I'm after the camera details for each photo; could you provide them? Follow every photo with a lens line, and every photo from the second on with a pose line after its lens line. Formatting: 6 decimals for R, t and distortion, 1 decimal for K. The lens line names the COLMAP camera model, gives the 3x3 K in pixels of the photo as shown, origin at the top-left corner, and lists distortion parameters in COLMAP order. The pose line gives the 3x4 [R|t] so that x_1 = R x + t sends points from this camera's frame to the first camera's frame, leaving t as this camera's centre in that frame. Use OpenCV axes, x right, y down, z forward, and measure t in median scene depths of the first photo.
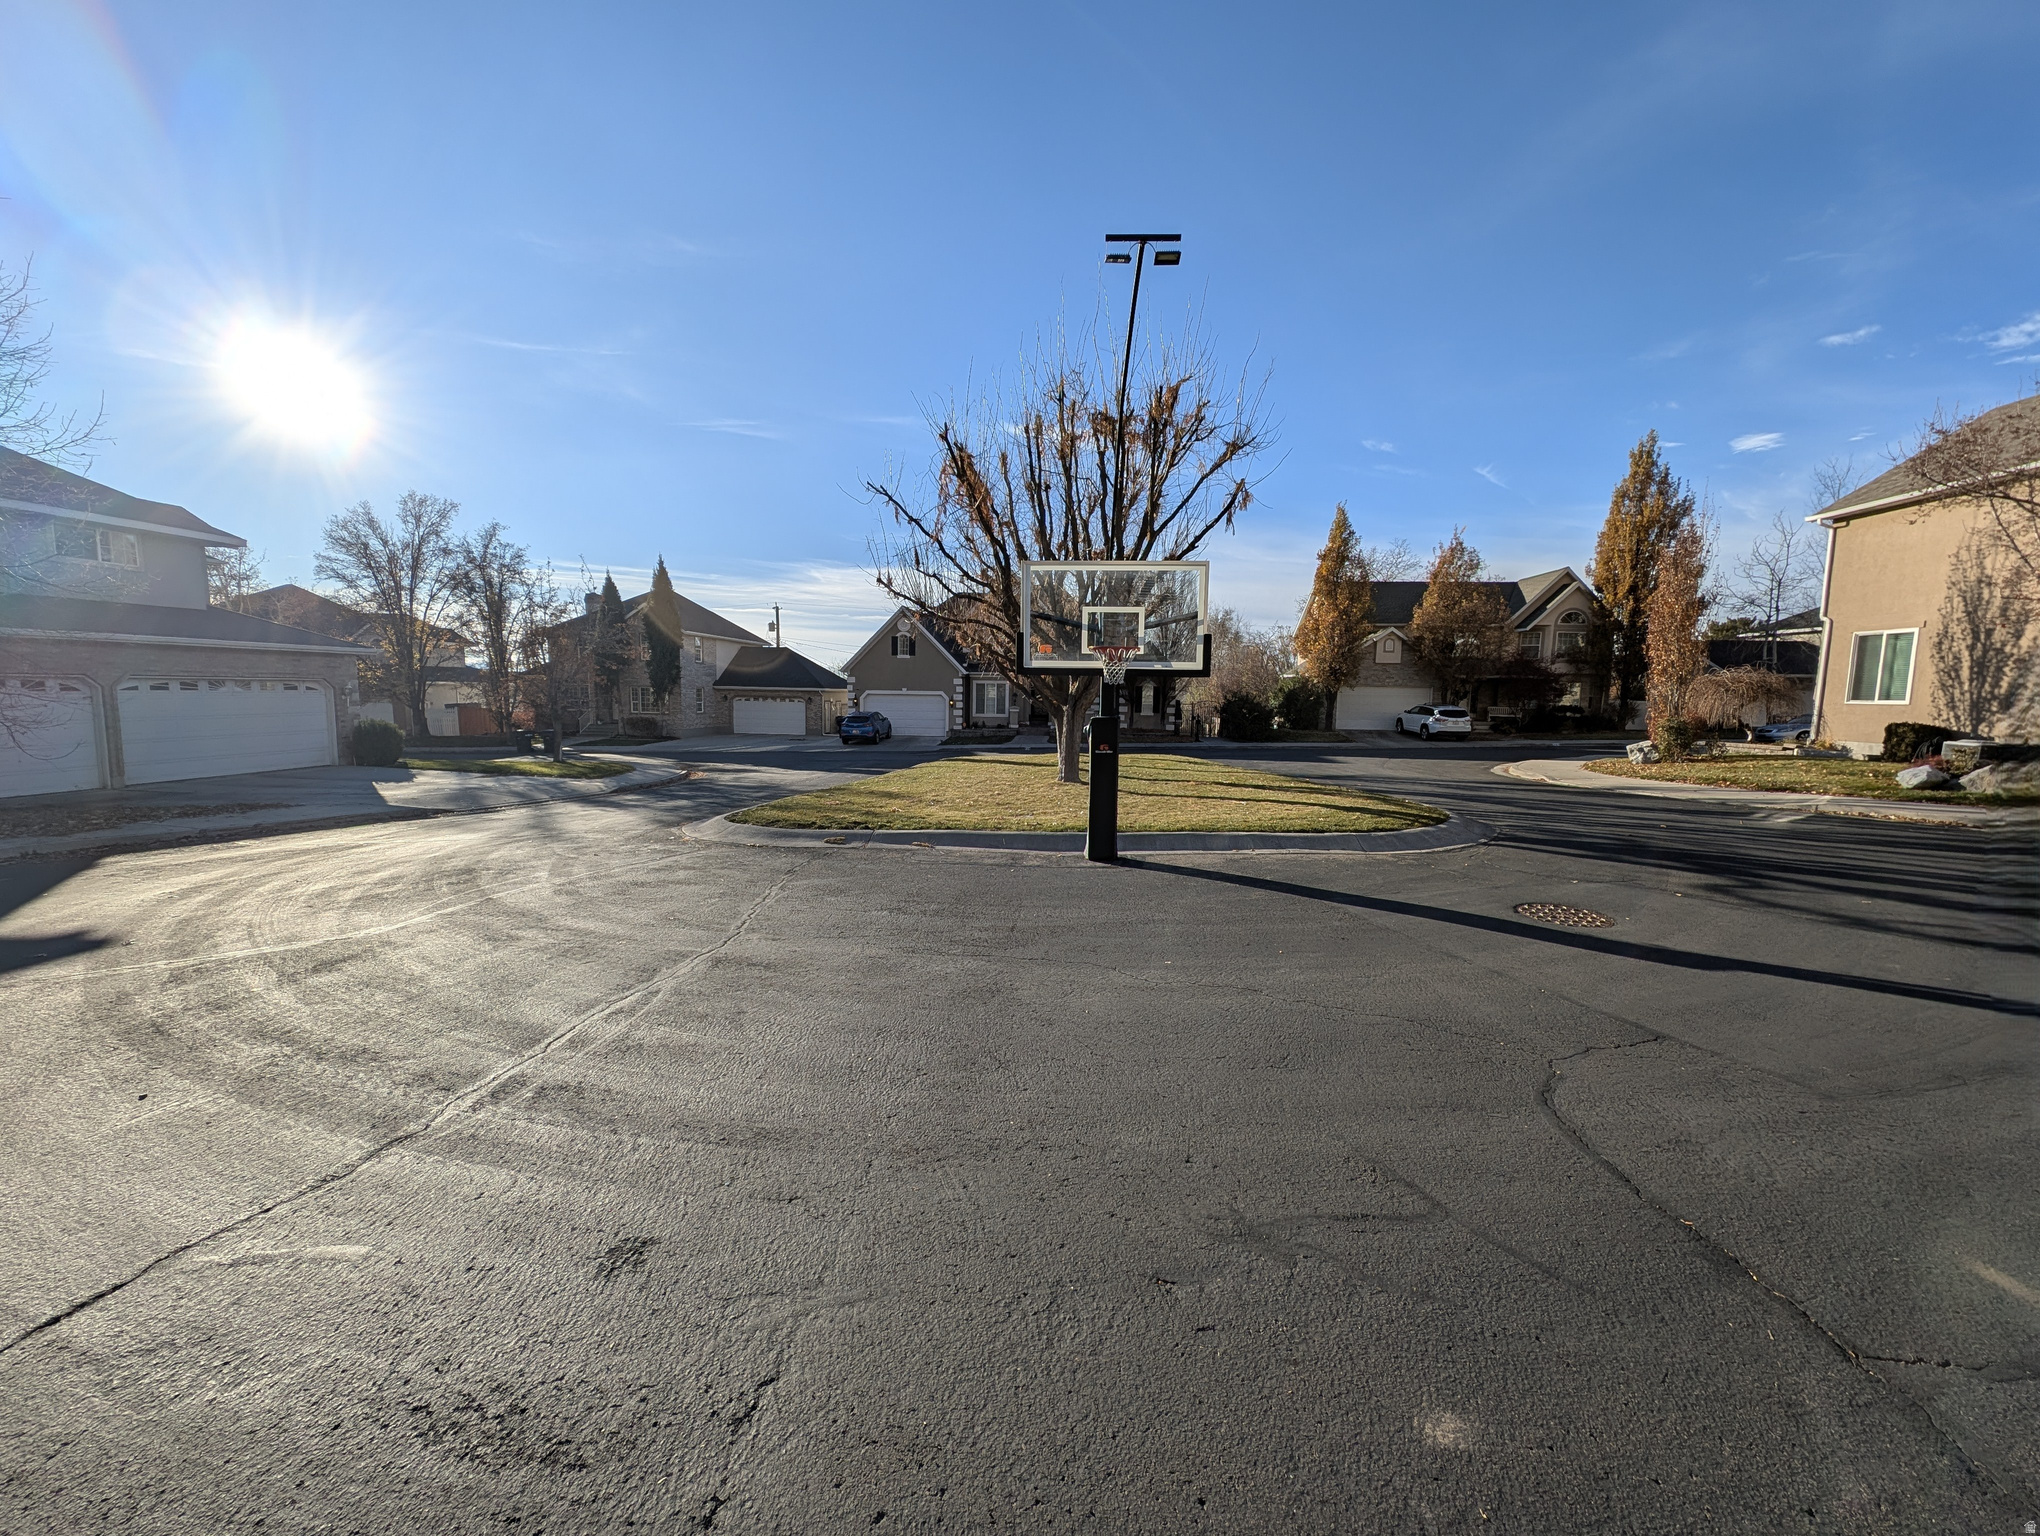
lens RADIAL K [[775.3, 0, 1016.1], [0, 775.3, 782.9], [0, 0, 1]] dist [0.019506, -0.008959]
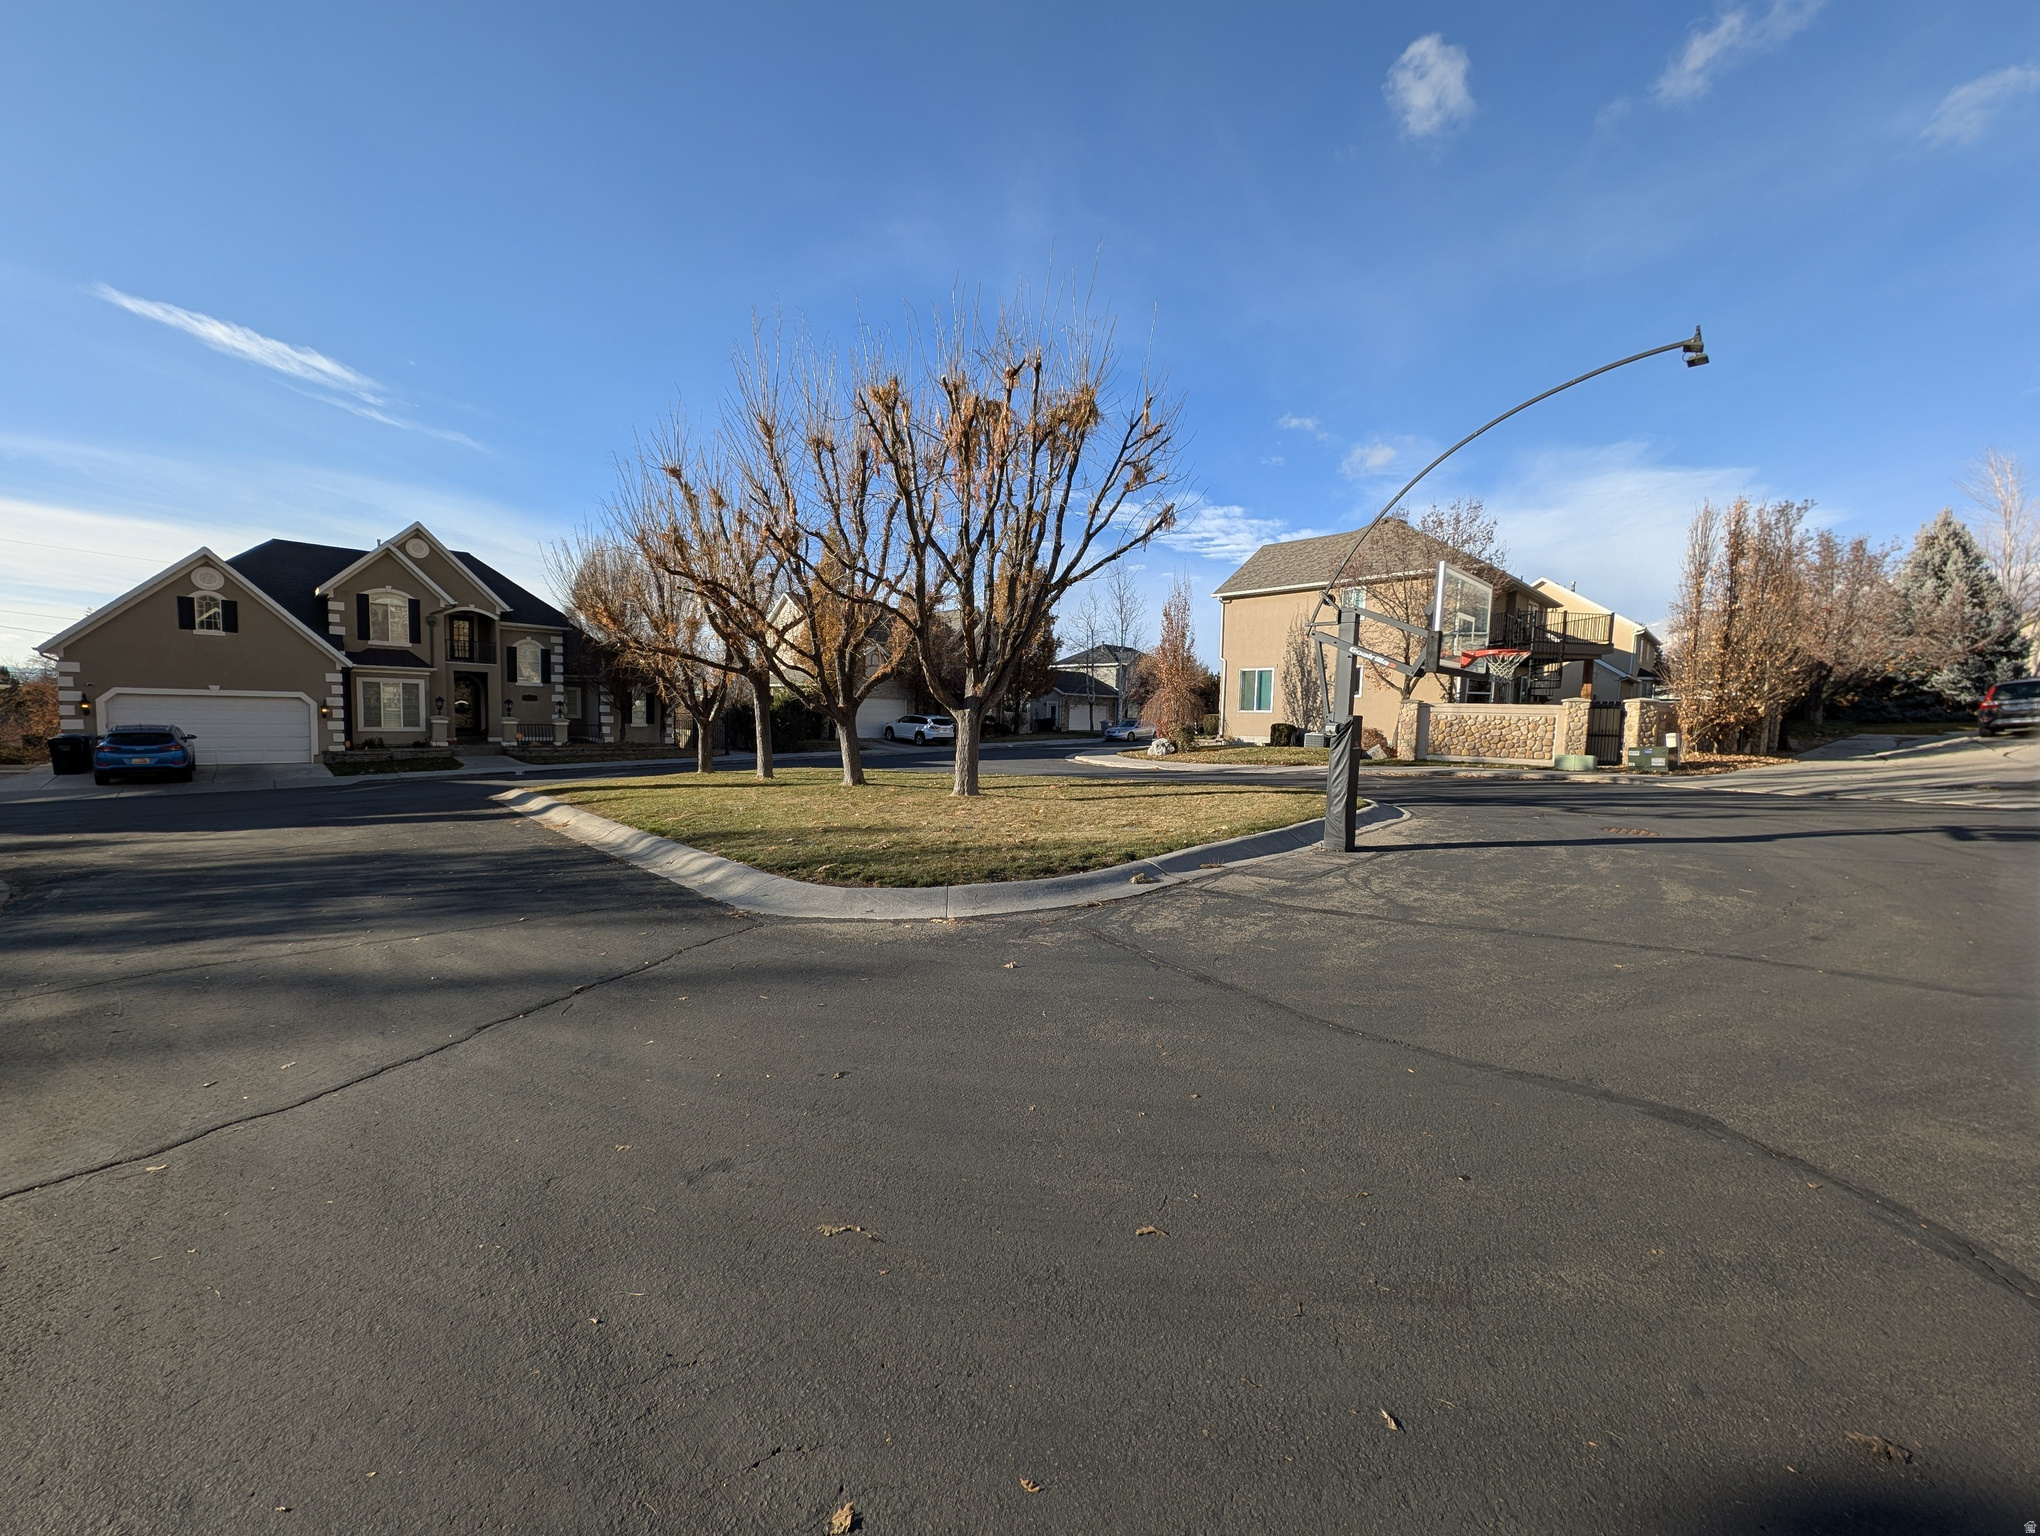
lens RADIAL K [[775.3, 0, 1016.1], [0, 775.3, 782.9], [0, 0, 1]] dist [0.019506, -0.008959]
pose [[0.638370, -0.066562, 0.766847, -0.219768], [0.078998, 0.996659, 0.020747, -0.011570], [-0.765665, 0.047335, 0.641495, 0.148369]]
